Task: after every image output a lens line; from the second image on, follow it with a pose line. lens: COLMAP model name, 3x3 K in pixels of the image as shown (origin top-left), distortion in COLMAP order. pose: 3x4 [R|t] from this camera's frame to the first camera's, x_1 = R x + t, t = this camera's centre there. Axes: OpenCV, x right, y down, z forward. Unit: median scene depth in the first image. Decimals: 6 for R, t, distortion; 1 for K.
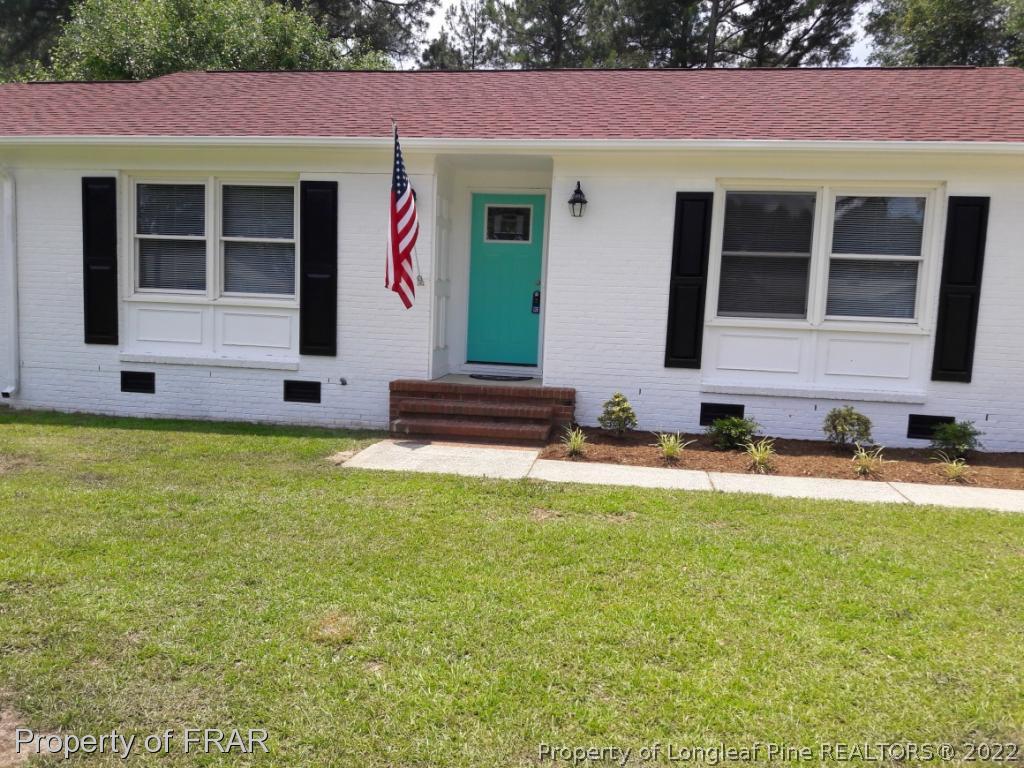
lens RADIAL K [[829.9, 0, 492.8], [0, 829.9, 391.0], [0, 0, 1]] dist [0.143347, -0.243897]
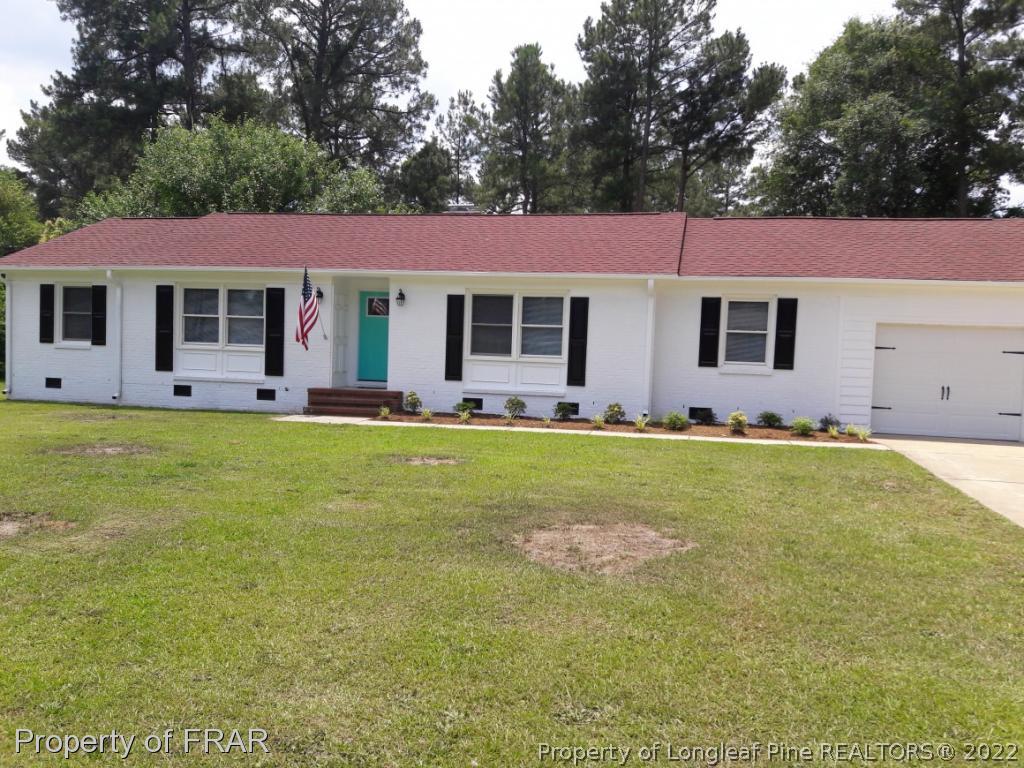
lens RADIAL K [[812.5, 0, 505.7], [0, 812.5, 395.8], [0, 0, 1]] dist [0.143596, -0.232589]
pose [[0.999442, -0.003520, -0.033222, 0.387512], [0.001843, 0.998730, -0.050357, 0.099950], [0.033357, 0.050268, 0.998179, -0.875311]]
